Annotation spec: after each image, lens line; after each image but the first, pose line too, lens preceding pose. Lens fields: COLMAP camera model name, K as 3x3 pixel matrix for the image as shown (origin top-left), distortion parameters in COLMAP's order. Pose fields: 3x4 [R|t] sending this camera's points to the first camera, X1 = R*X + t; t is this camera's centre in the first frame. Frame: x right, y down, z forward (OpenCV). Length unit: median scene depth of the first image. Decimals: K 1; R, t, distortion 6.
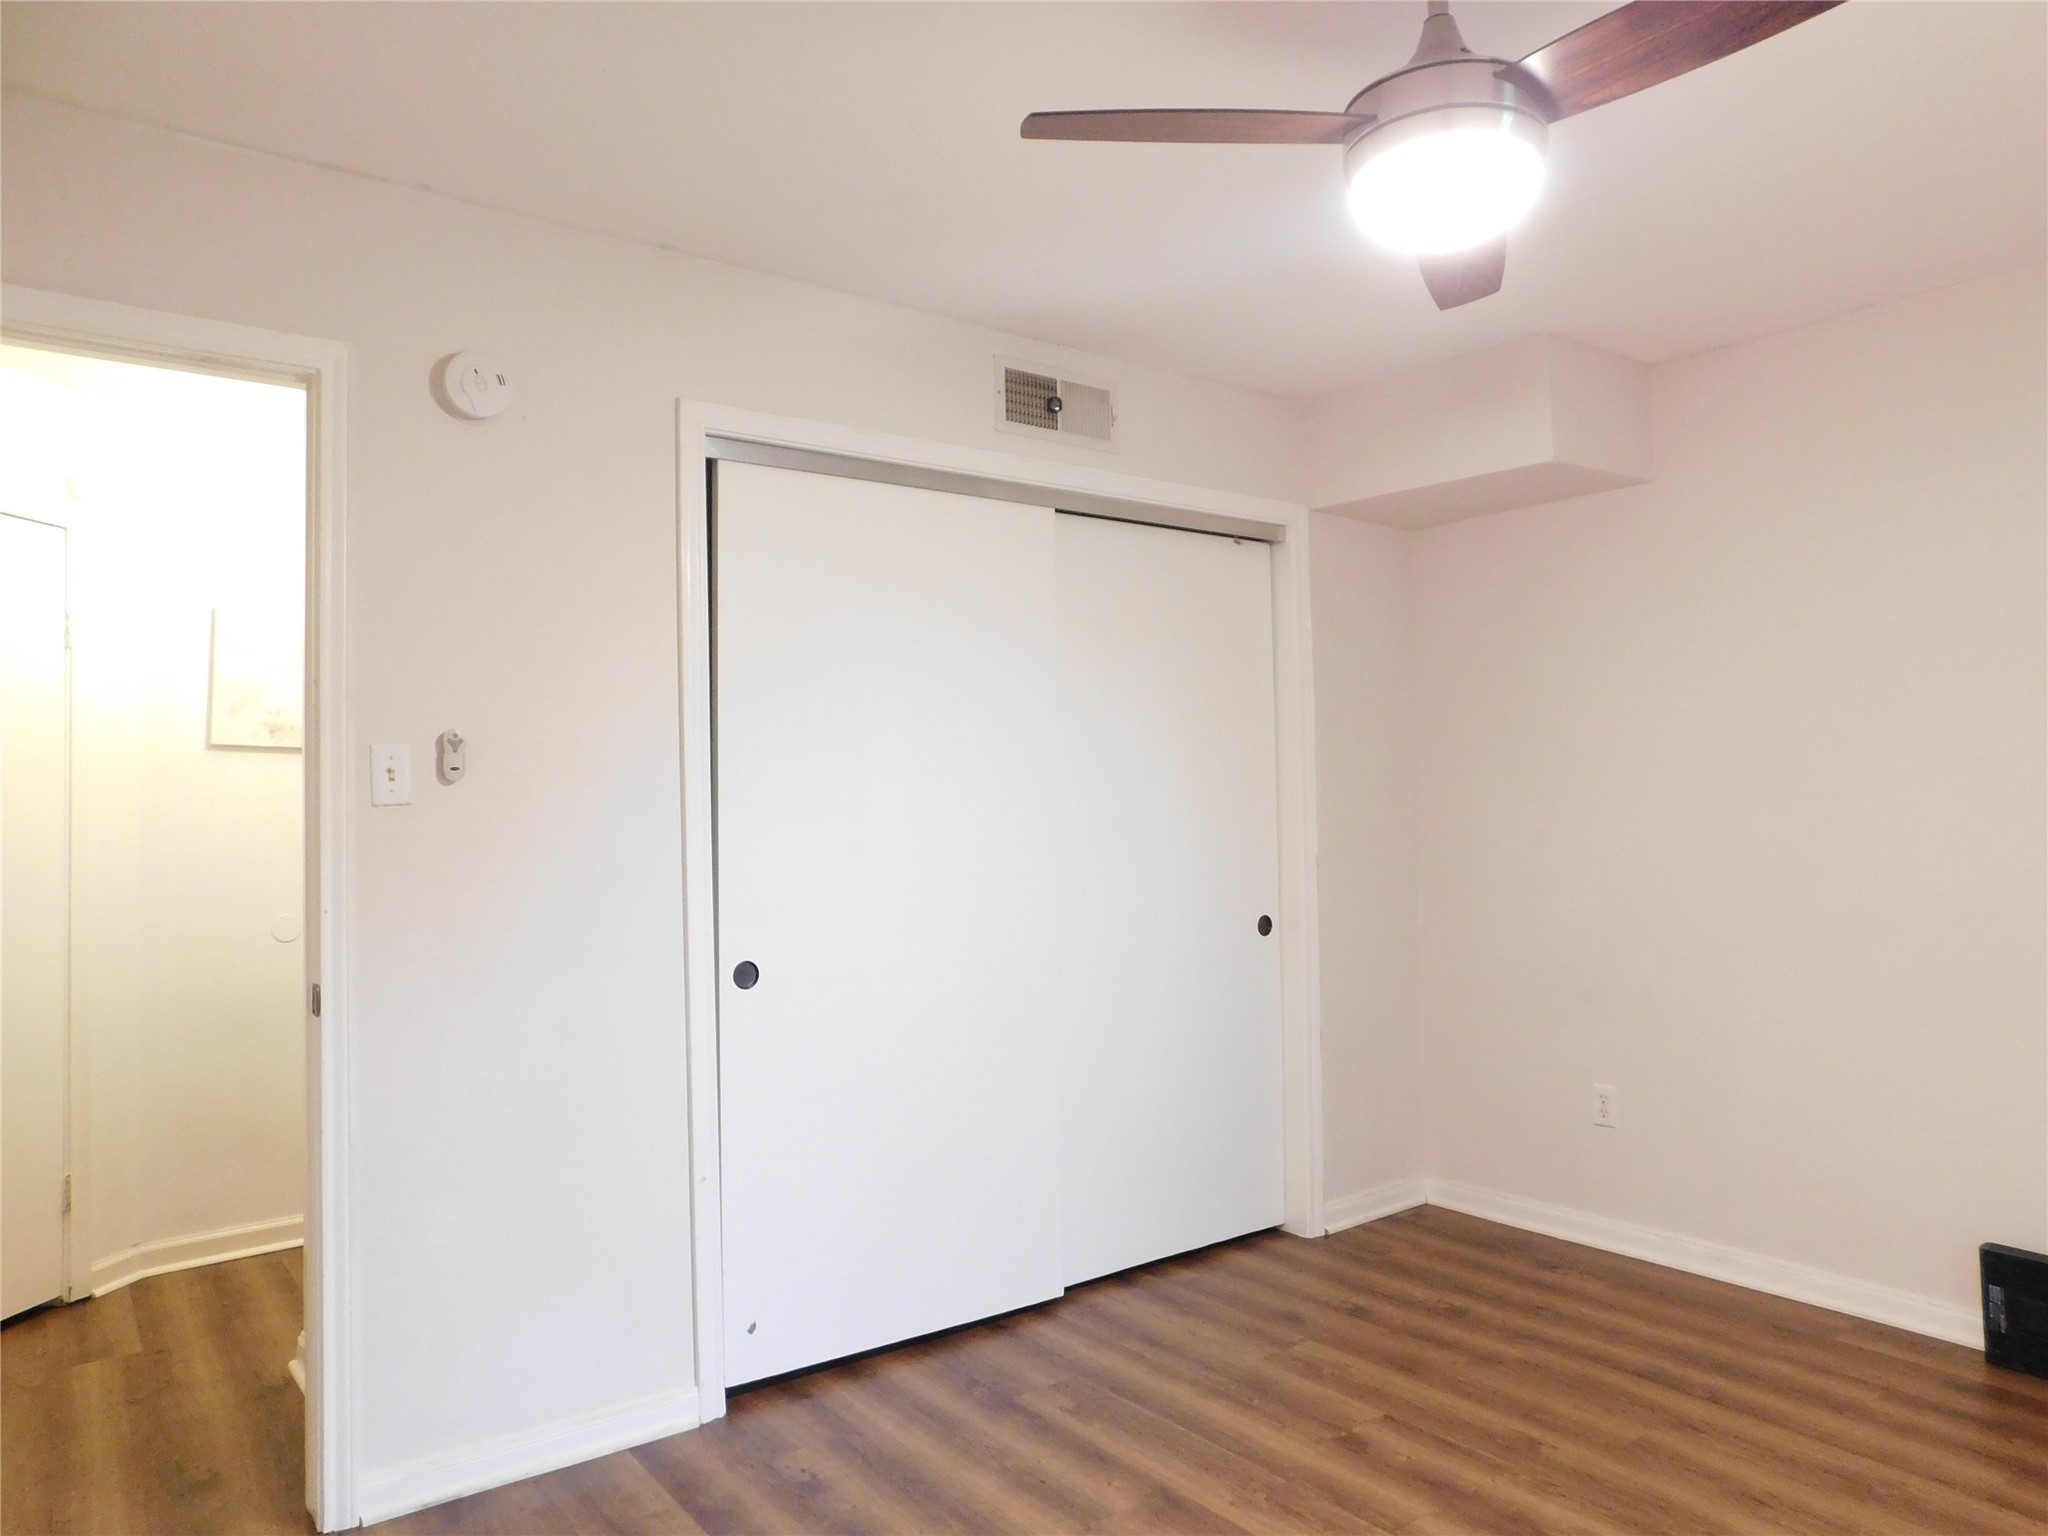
lens RADIAL K [[1363.7, 0, 1025.8], [0, 1363.7, 741.3], [0, 0, 1]] dist [-0.063638, 0.054841]
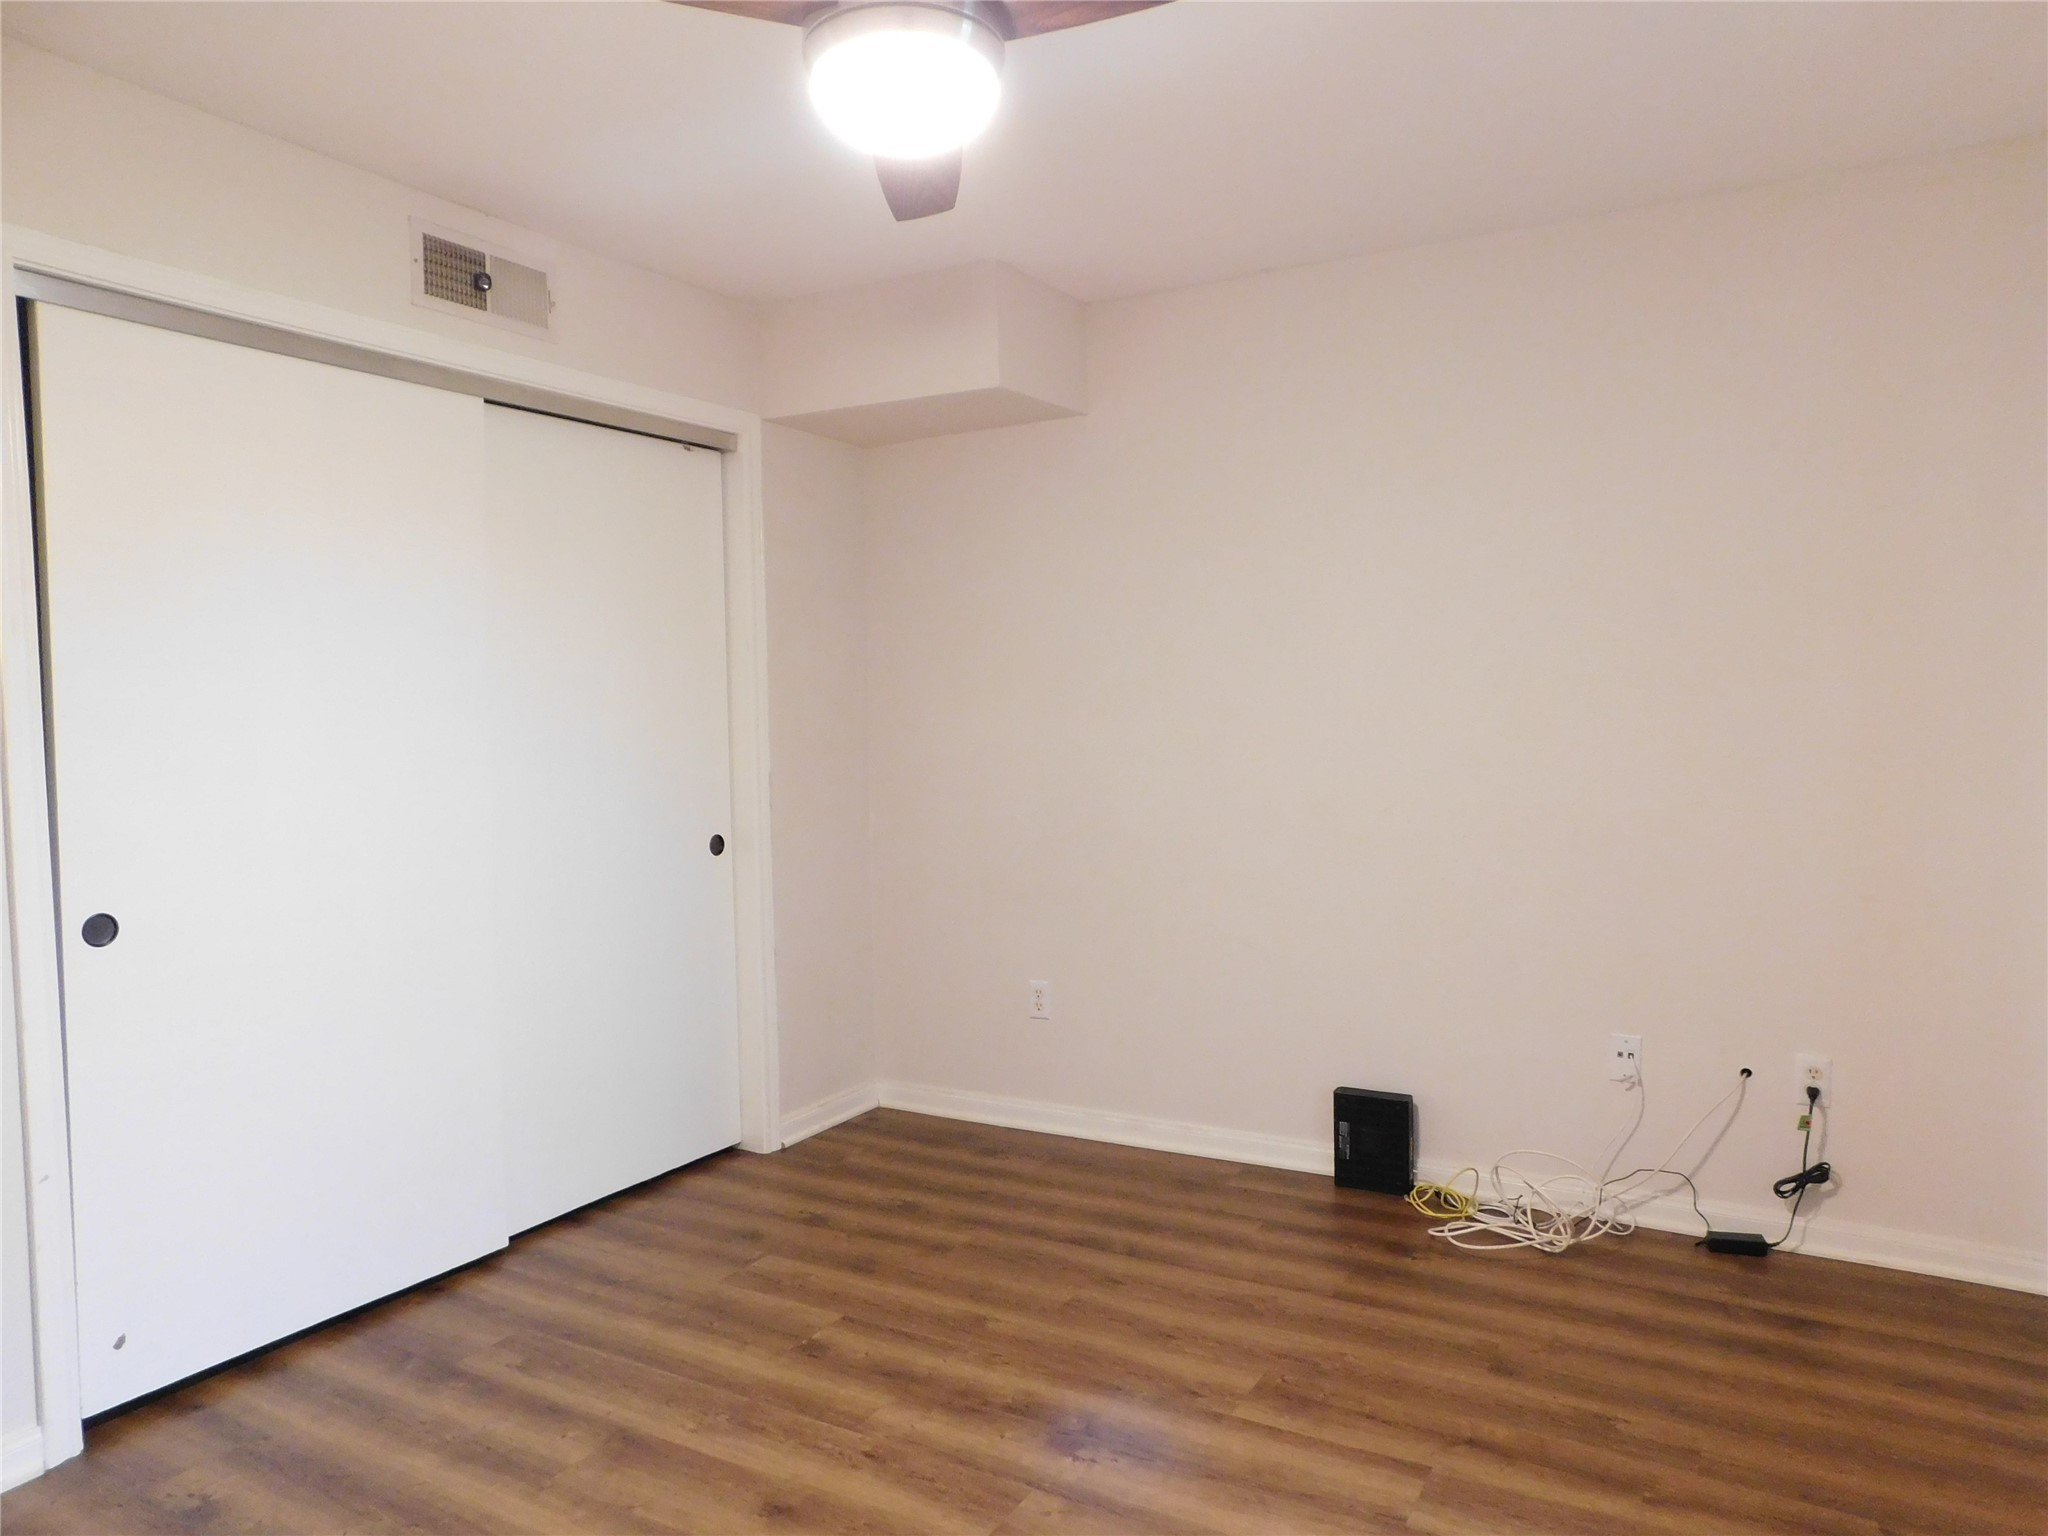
lens RADIAL K [[1363.7, 0, 1020.0], [0, 1363.7, 751.4], [0, 0, 1]] dist [-0.063638, 0.054841]
pose [[0.923475, -0.016983, 0.383282, 0.004142], [-0.009426, 0.997714, 0.066920, 0.001038], [-0.383542, -0.065412, 0.921204, 0.025351]]
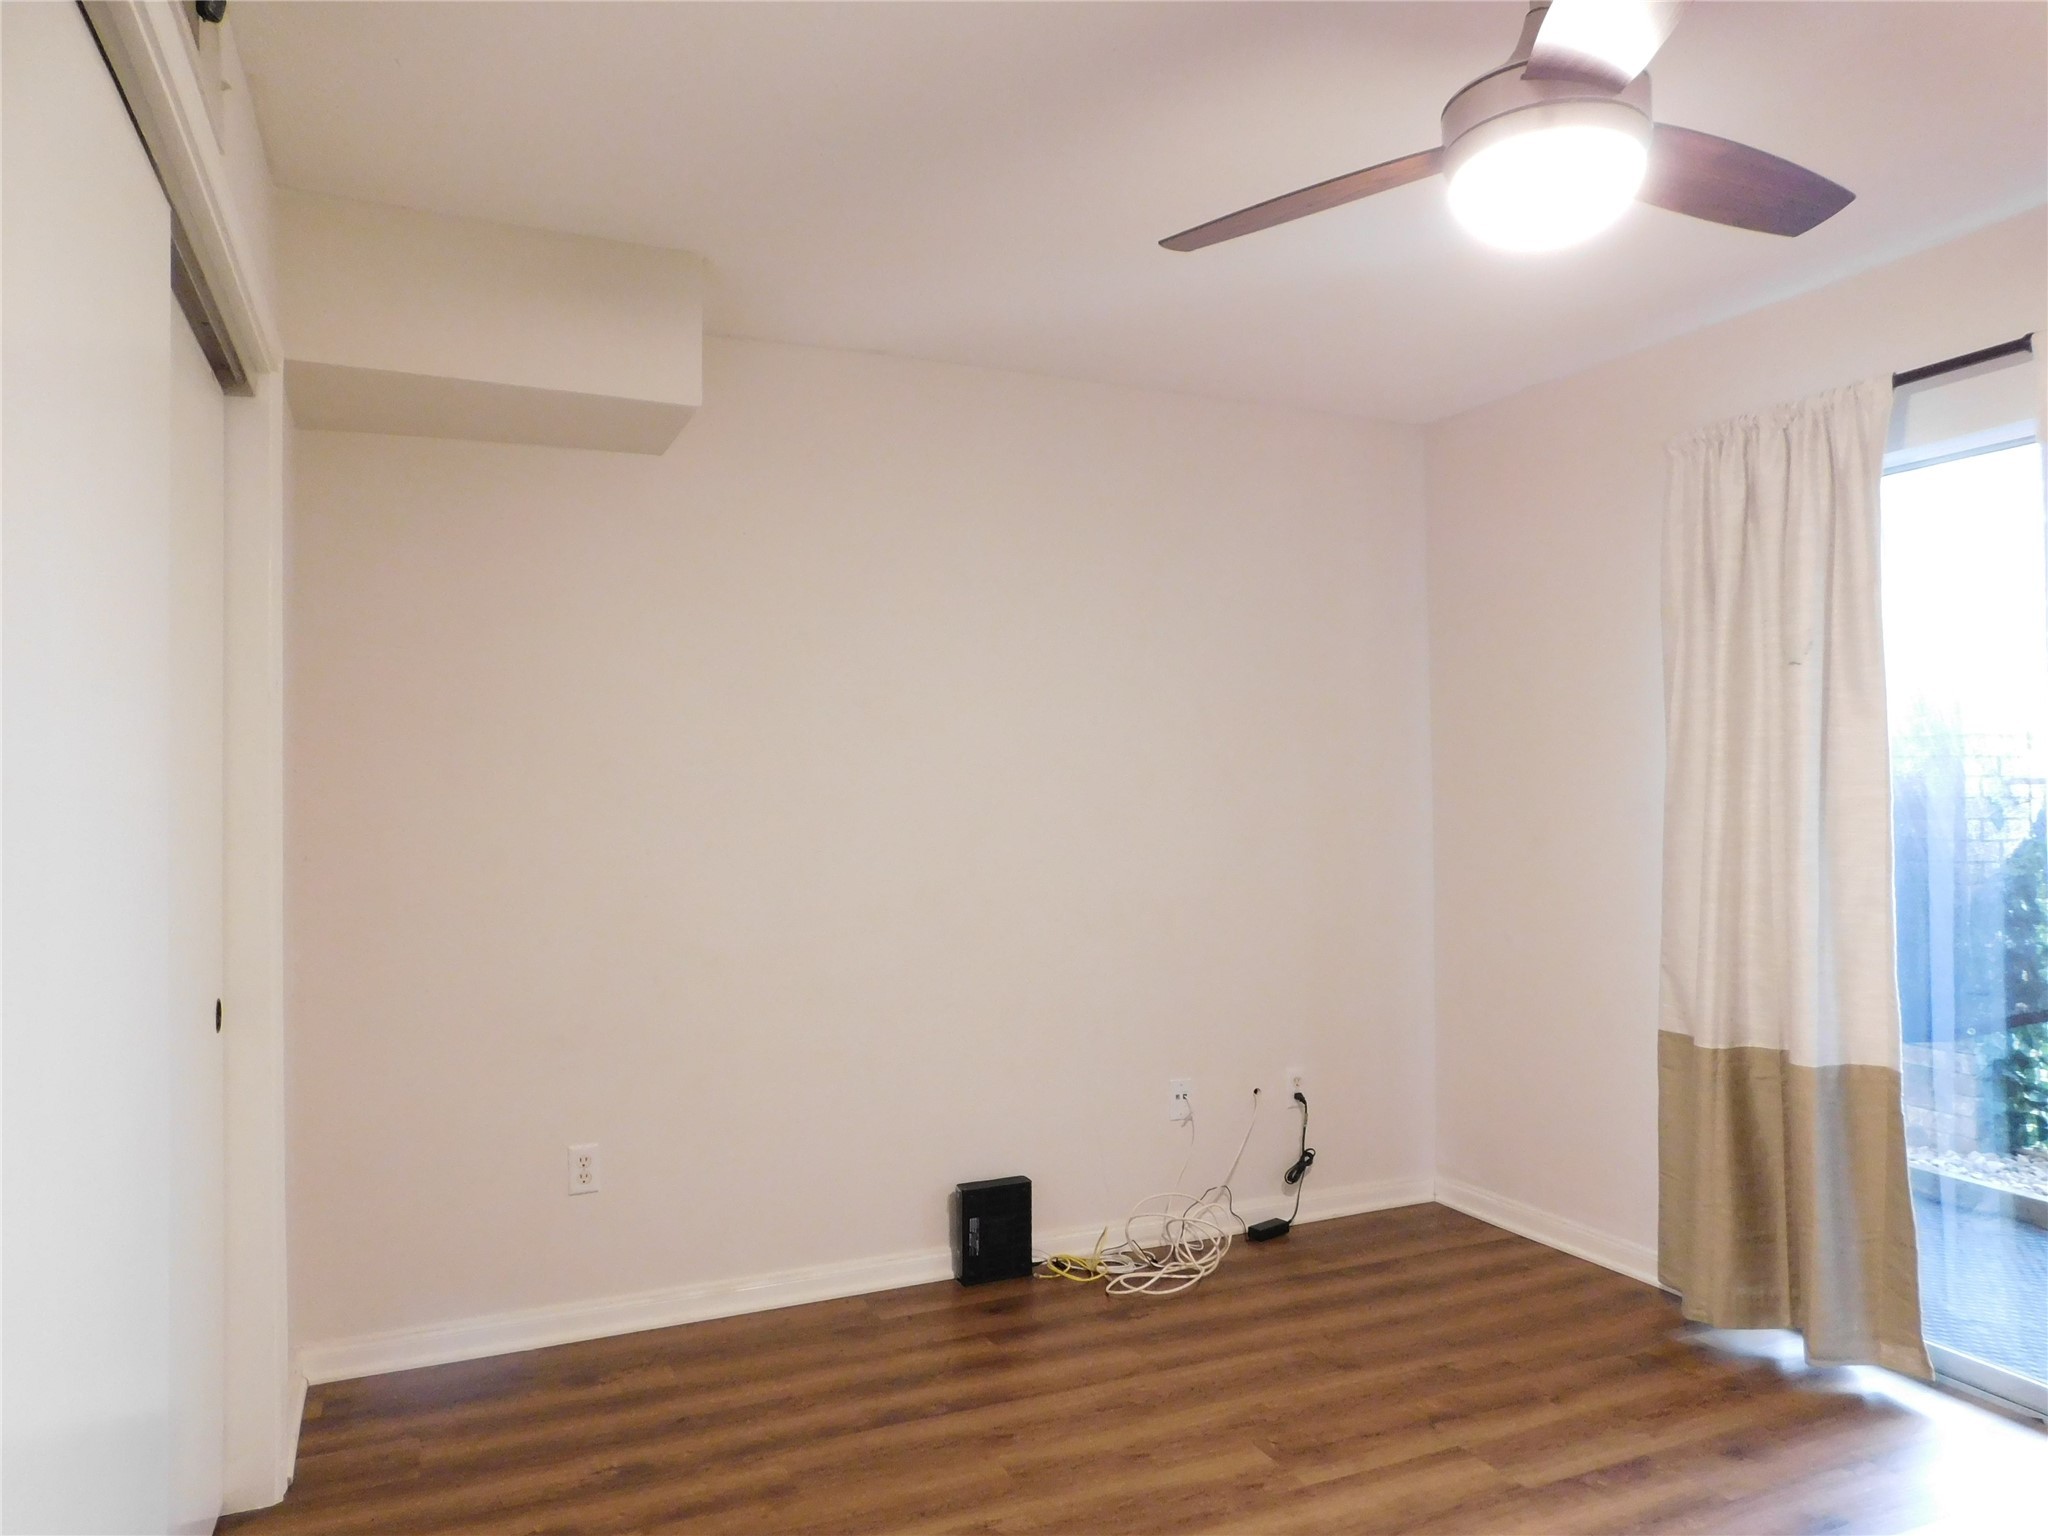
lens RADIAL K [[1363.7, 0, 1012.7], [0, 1363.7, 760.5], [0, 0, 1]] dist [-0.063638, 0.054841]
pose [[0.235121, 0.034950, 0.971338, -0.421878], [-0.029170, 0.999157, -0.028890, 0.038025], [-0.971528, -0.021541, 0.235942, 0.675251]]
